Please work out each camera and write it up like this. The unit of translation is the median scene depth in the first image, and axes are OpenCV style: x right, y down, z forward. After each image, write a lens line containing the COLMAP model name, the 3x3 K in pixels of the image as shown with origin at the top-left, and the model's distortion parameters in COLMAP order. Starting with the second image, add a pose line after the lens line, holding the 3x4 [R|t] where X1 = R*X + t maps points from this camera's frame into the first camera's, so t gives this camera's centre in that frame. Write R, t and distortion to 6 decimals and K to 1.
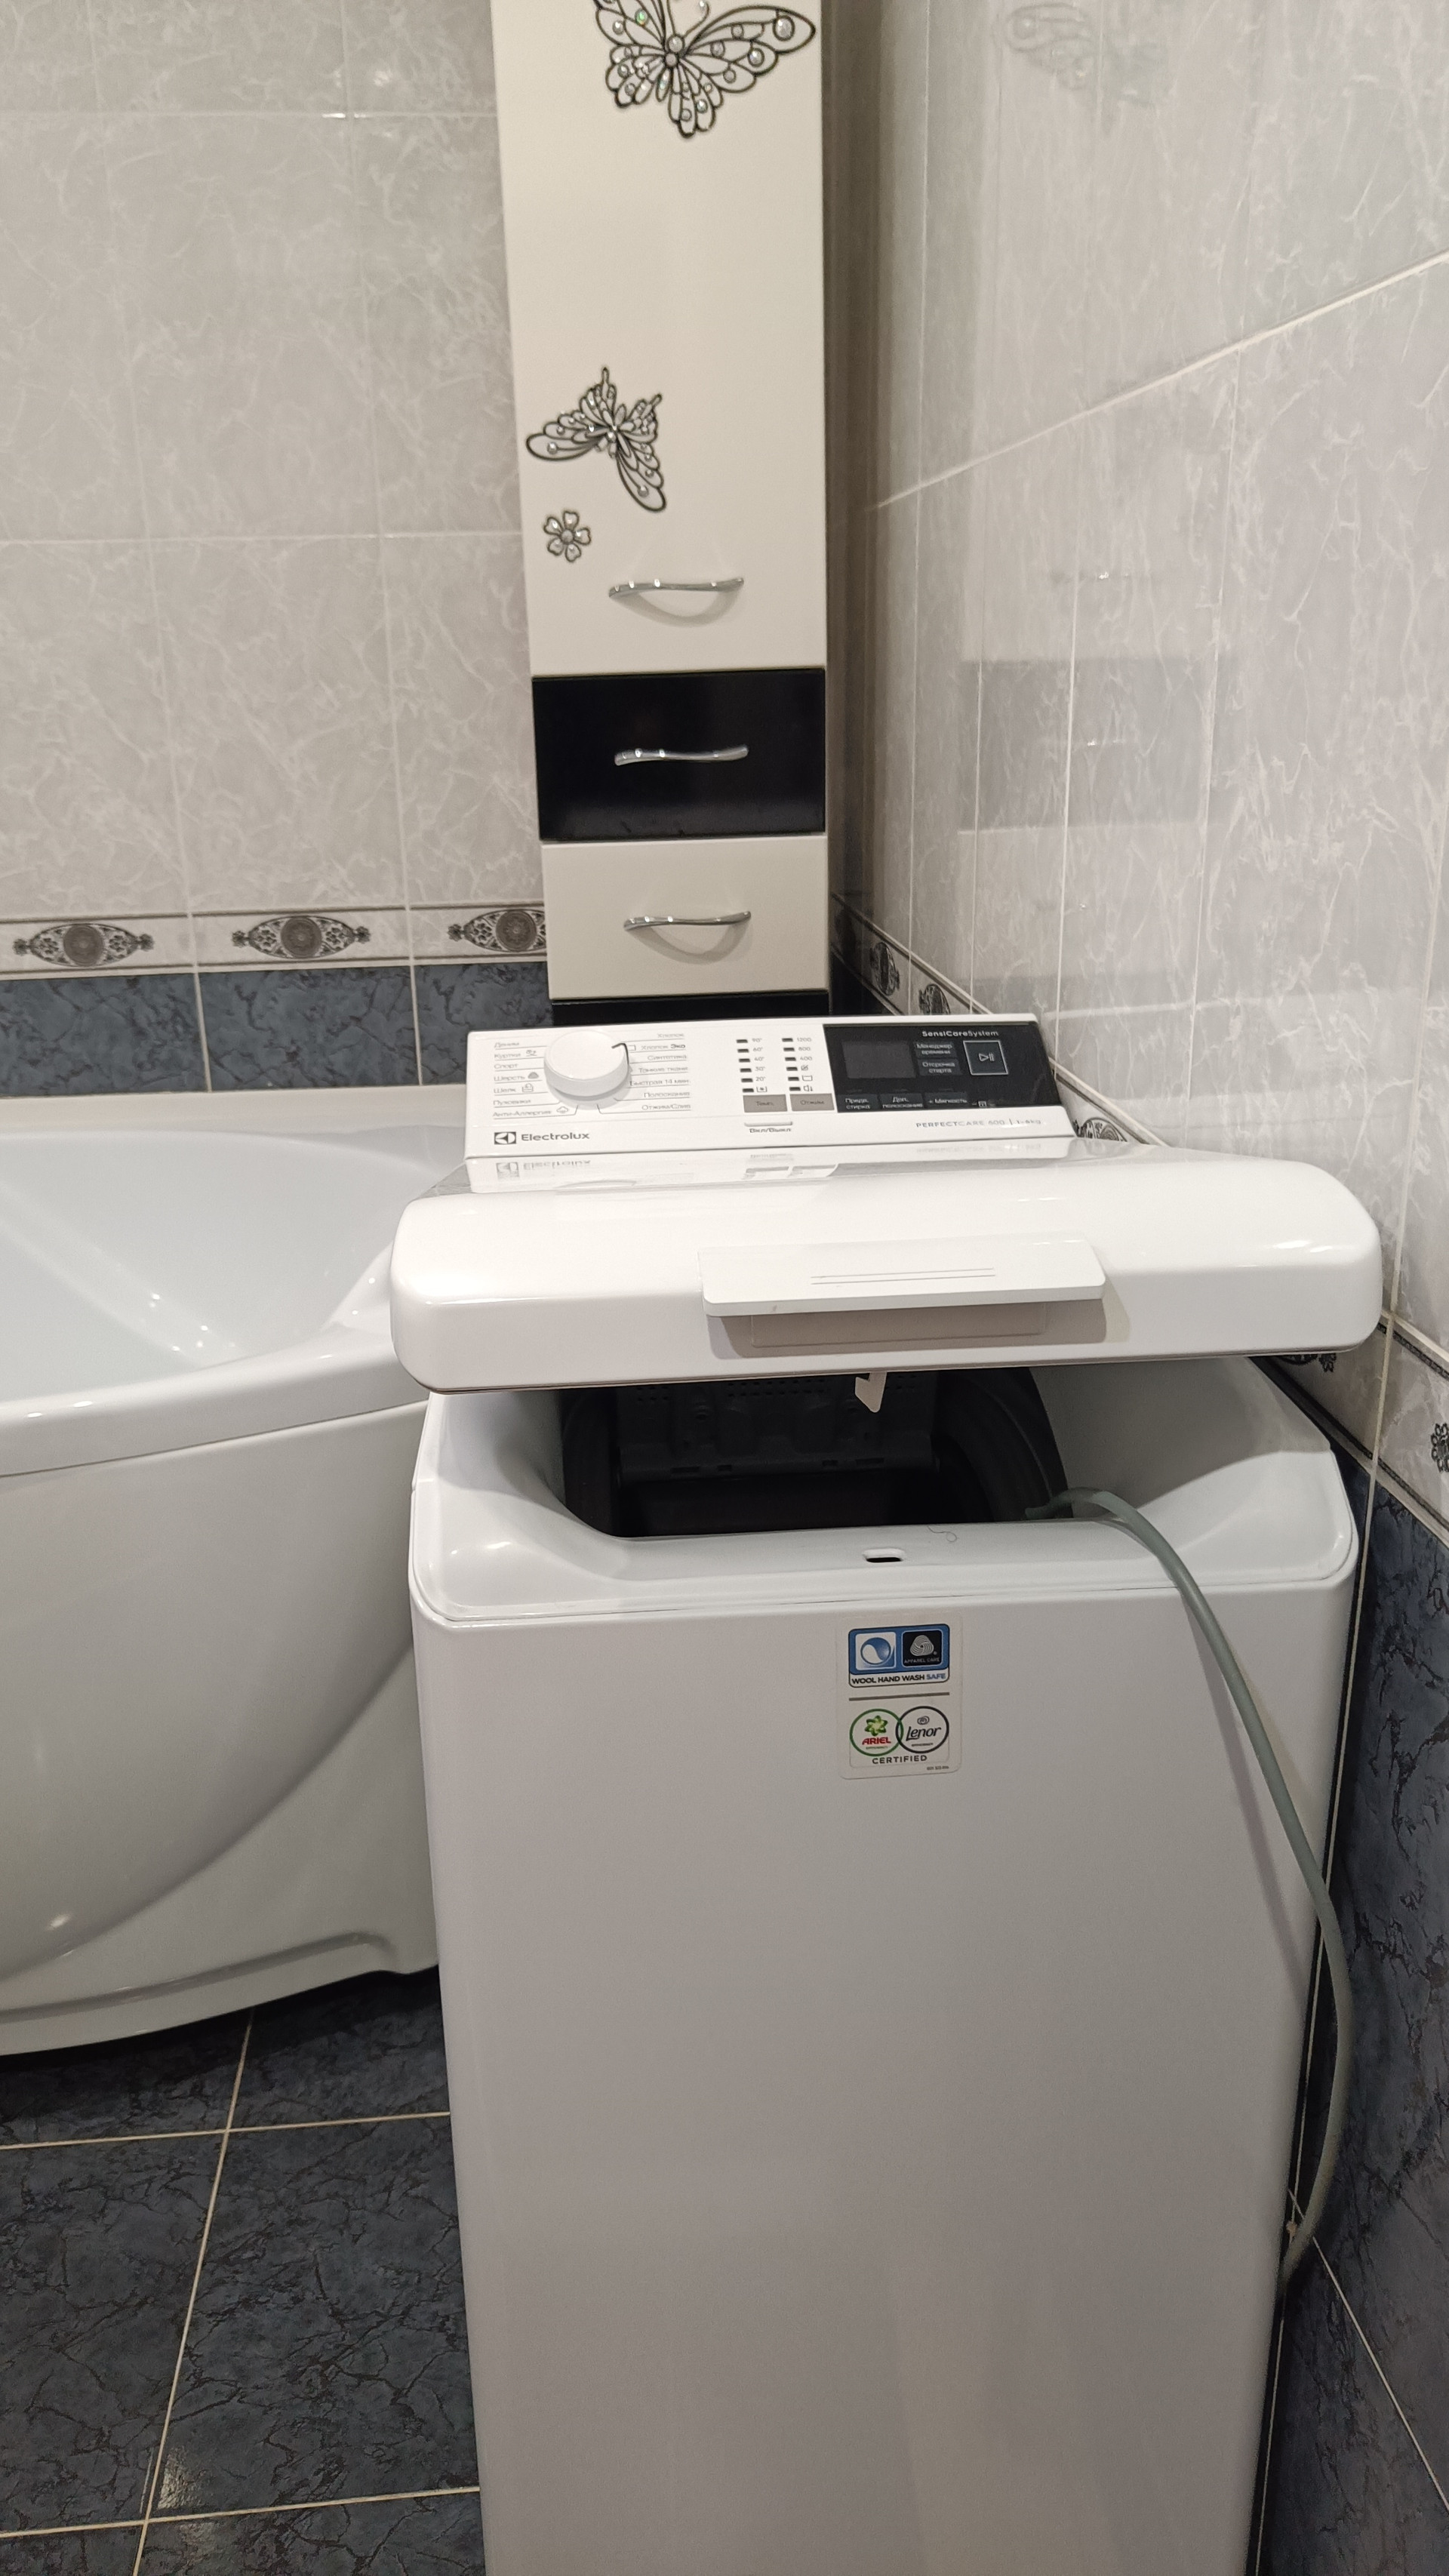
lens RADIAL K [[1797.2, 0, 700.1], [0, 1797.2, 1284.7], [0, 0, 1]] dist [0.009351, -0.003980]
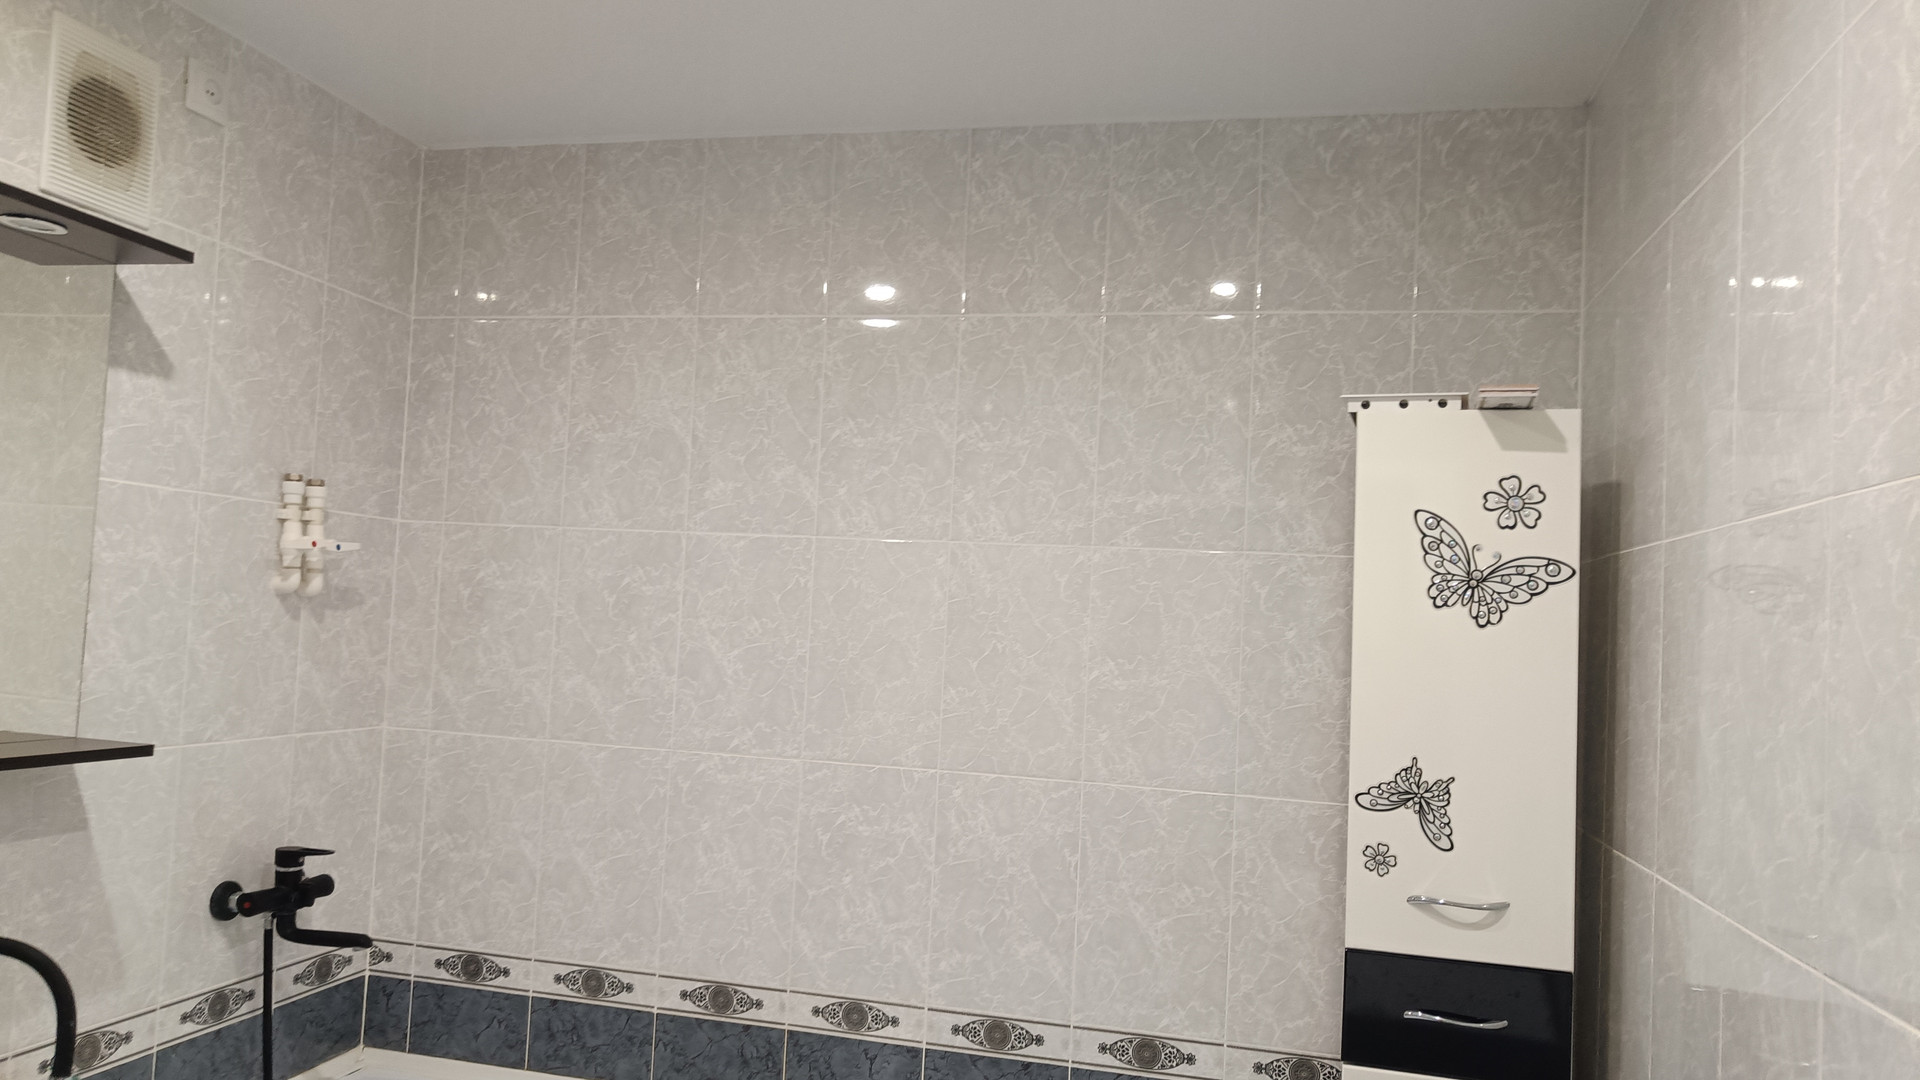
lens RADIAL K [[1339.6, 0, 947.1], [0, 1339.6, 572.5], [0, 0, 1]] dist [0.009351, -0.003980]
pose [[0.945886, 0.053441, -0.320067, -0.063125], [-0.168325, 0.924073, -0.343157, -0.180453], [0.277427, 0.378463, 0.883063, -0.125503]]
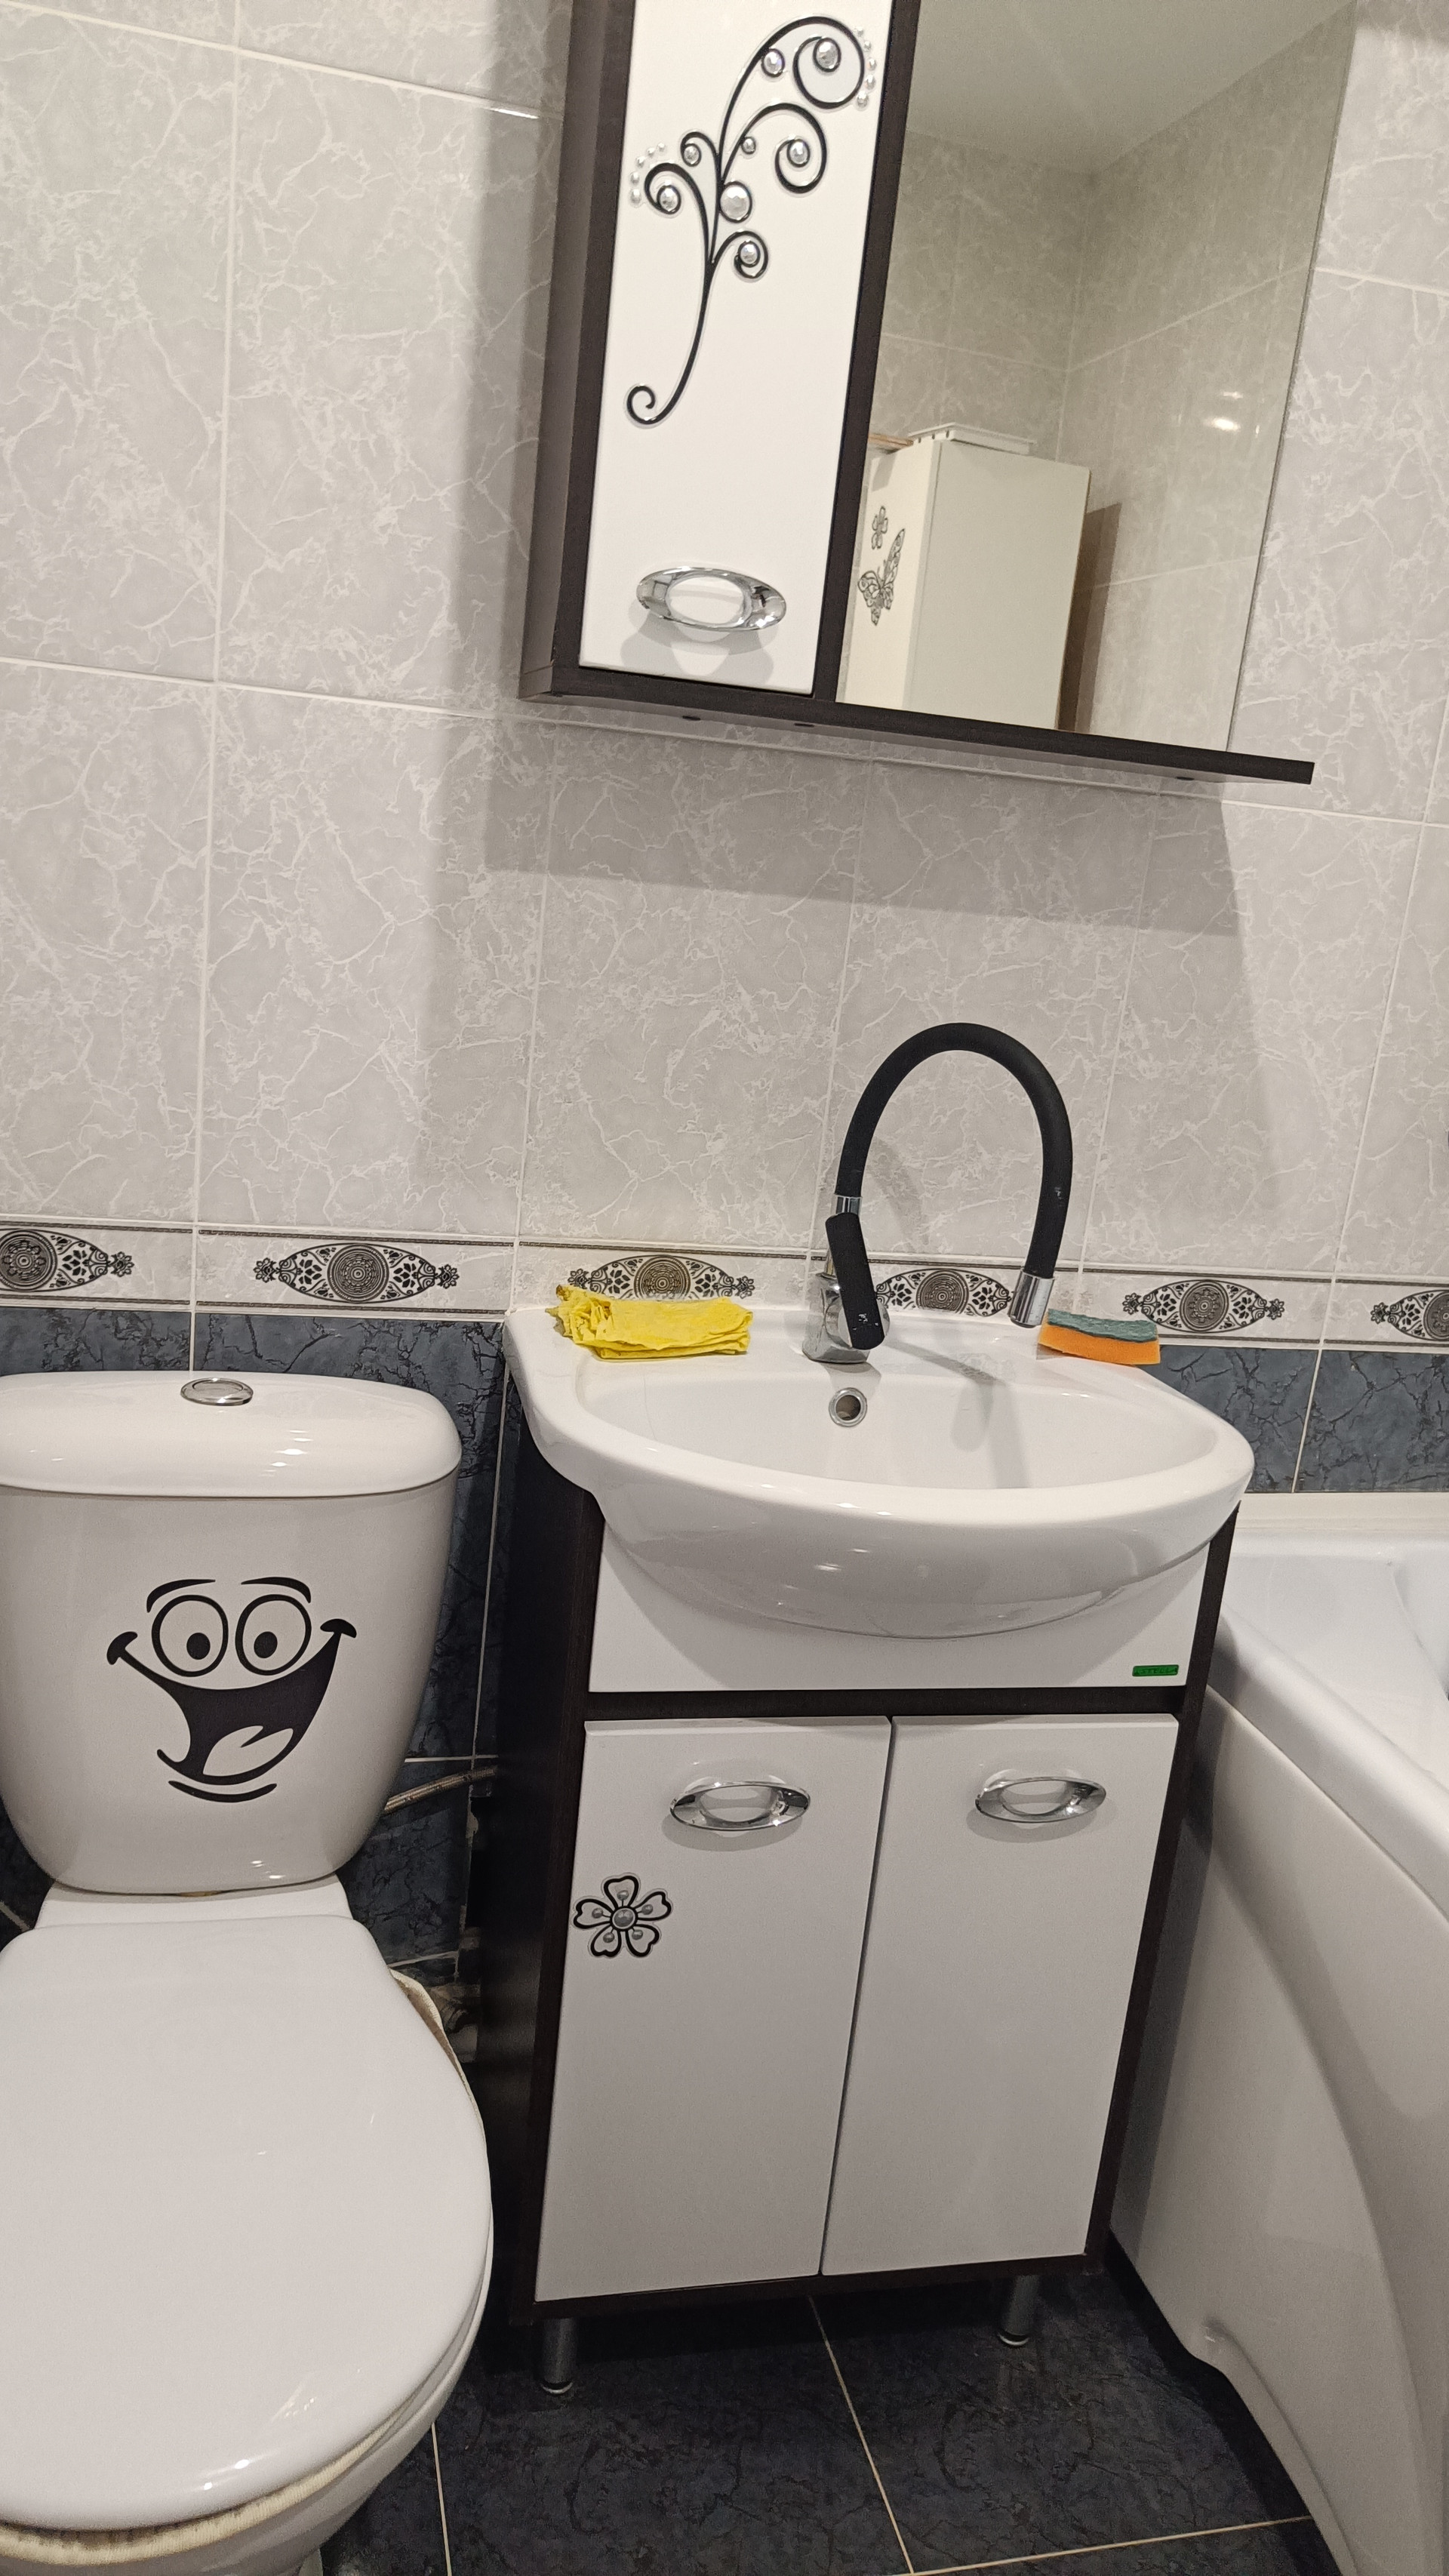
lens RADIAL K [[1797.2, 0, 673.1], [0, 1797.2, 1283.7], [0, 0, 1]] dist [0.009351, -0.003980]
pose [[0.136738, 0.276787, -0.951153, -0.235450], [-0.417459, 0.886849, 0.198060, -0.155567], [0.898349, 0.369985, 0.236813, 0.338556]]
